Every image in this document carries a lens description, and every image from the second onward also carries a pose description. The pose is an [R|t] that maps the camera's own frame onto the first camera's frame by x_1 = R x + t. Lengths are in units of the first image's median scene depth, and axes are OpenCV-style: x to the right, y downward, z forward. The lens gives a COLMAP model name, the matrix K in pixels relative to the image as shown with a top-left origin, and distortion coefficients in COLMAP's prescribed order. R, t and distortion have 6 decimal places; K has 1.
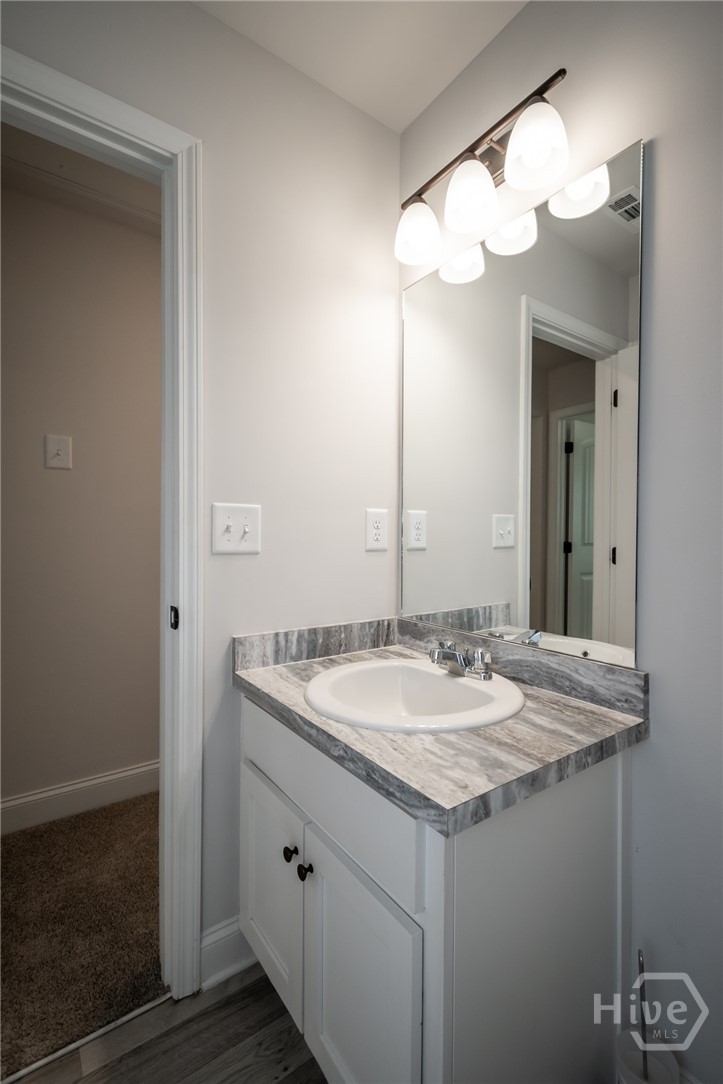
lens RADIAL K [[480.8, 0, 365.9], [0, 480.8, 540.4], [0, 0, 1]] dist [0.001158, -0.000475]
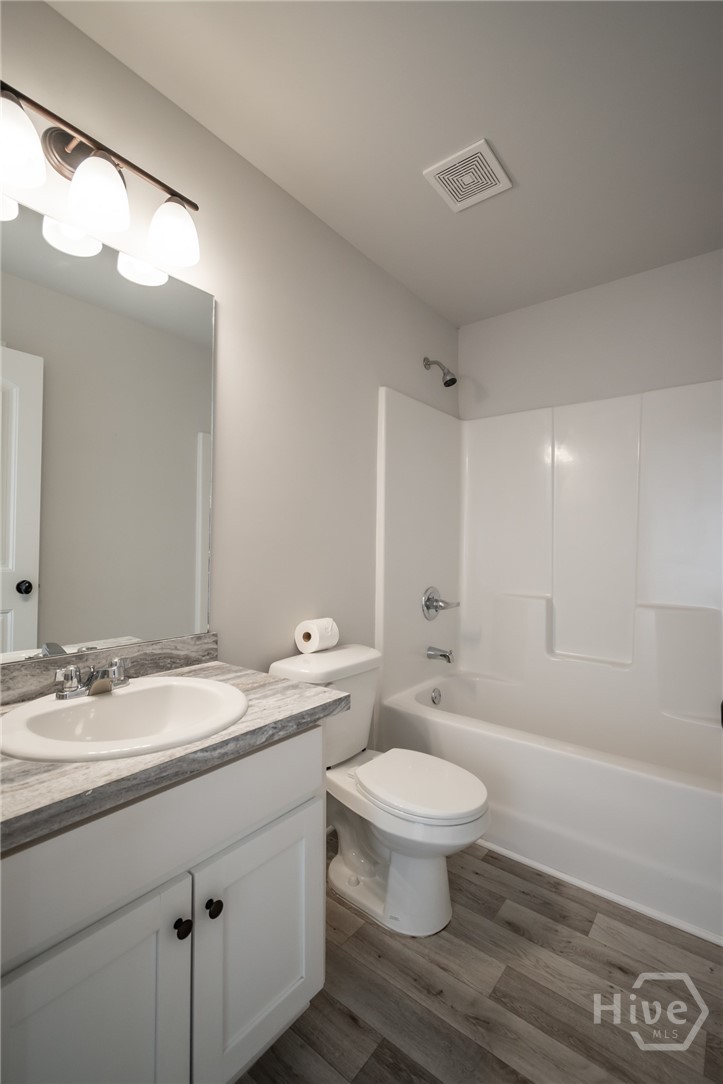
lens RADIAL K [[480.8, 0, 365.9], [0, 480.8, 540.4], [0, 0, 1]] dist [0.001158, -0.000475]
pose [[-0.272974, 0.001941, 0.962019, -1.162450], [-0.002272, 0.999994, -0.002662, -0.028229], [-0.962019, -0.002912, -0.272968, 1.014644]]
